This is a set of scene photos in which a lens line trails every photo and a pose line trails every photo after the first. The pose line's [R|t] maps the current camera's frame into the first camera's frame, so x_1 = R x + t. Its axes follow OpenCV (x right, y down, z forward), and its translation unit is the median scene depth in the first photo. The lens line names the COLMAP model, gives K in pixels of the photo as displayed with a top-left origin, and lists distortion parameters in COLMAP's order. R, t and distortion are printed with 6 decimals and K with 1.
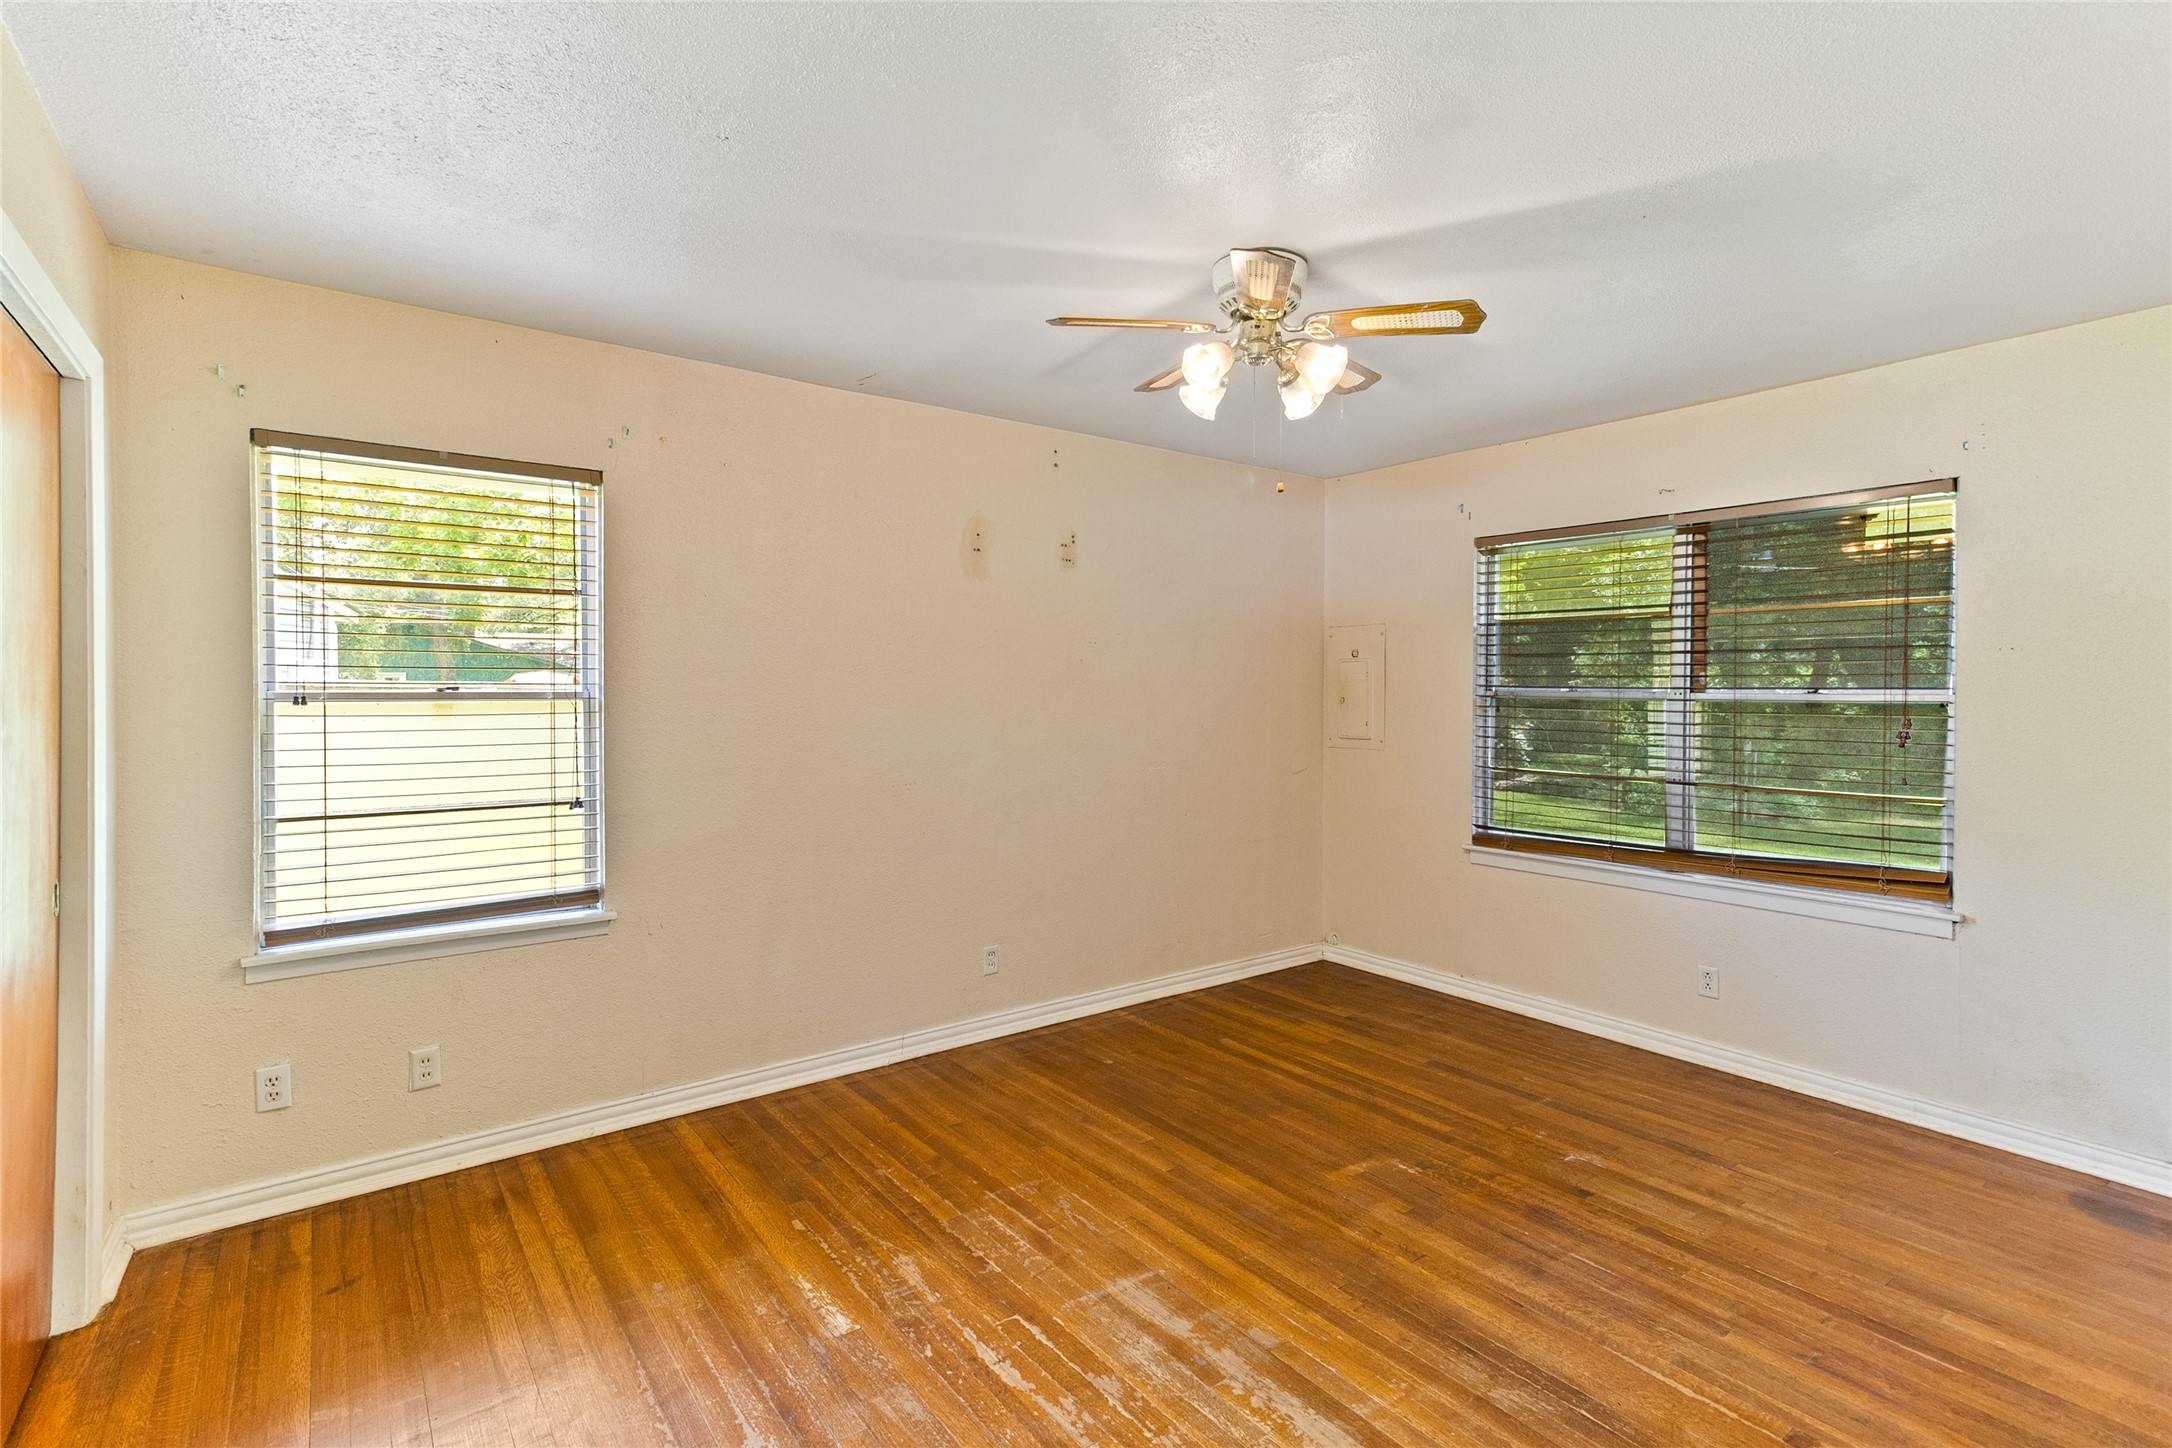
lens RADIAL K [[1009.2, 0, 1082.2], [0, 1009.2, 693.0], [0, 0, 1]] dist [0.015162, 0.002827]
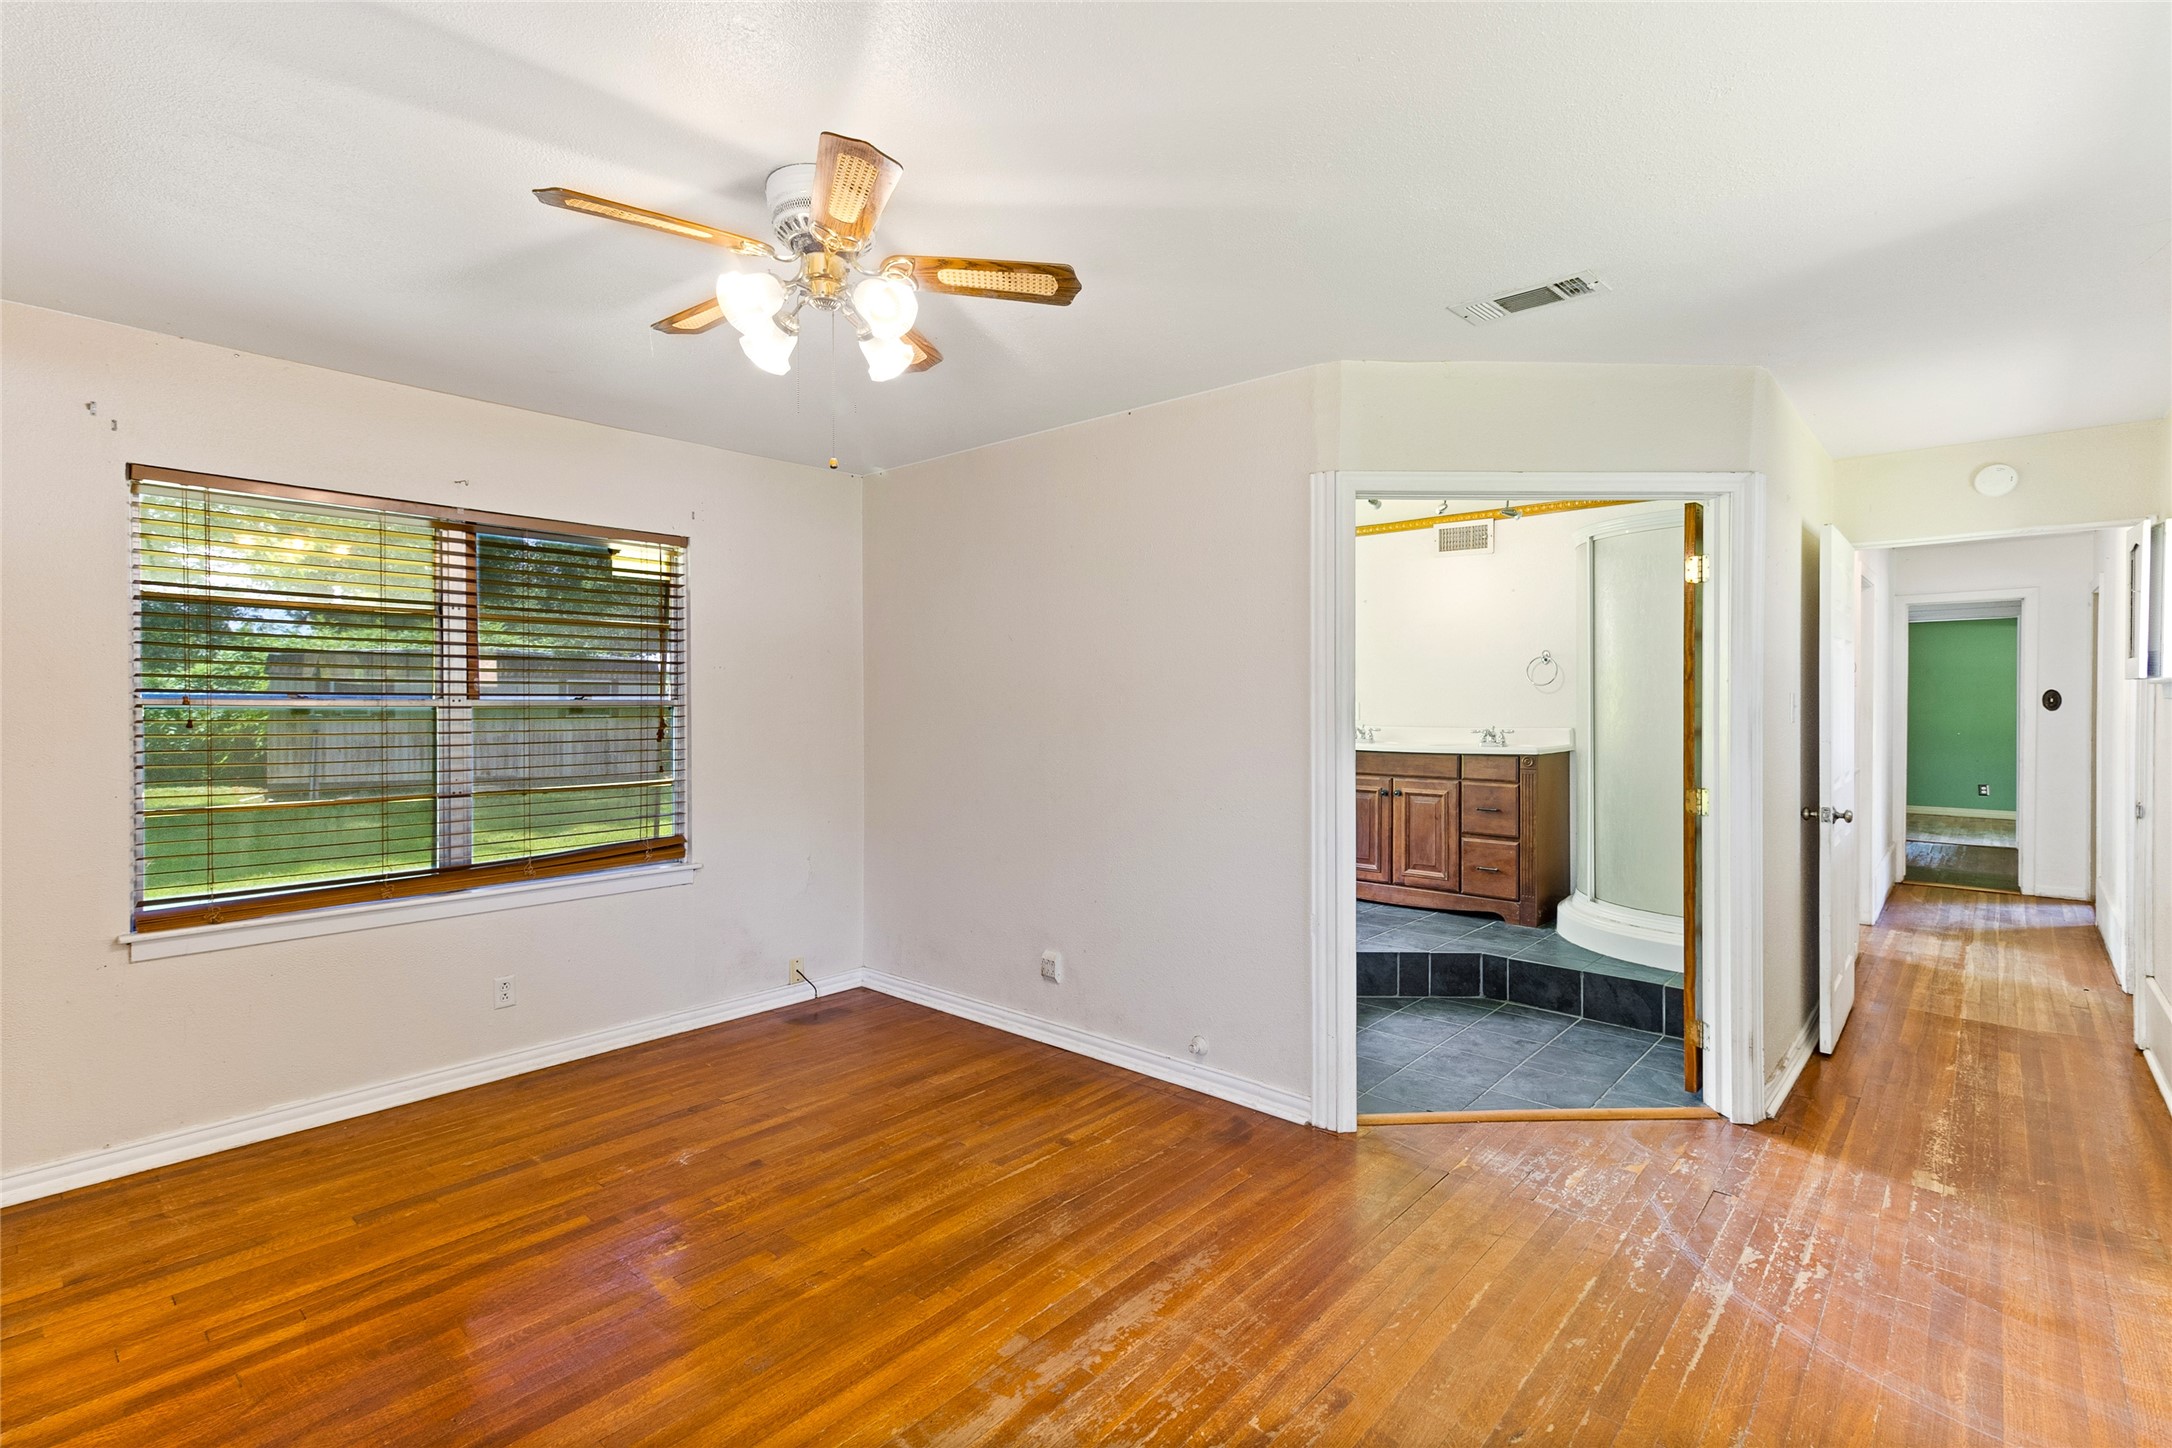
lens RADIAL K [[1009.2, 0, 1083.4], [0, 1009.2, 703.7], [0, 0, 1]] dist [0.015162, 0.002827]
pose [[-0.197671, -0.007436, 0.980240, -0.591935], [0.002001, 0.999966, 0.007989, -0.003948], [-0.980266, 0.003540, -0.197649, 0.823616]]
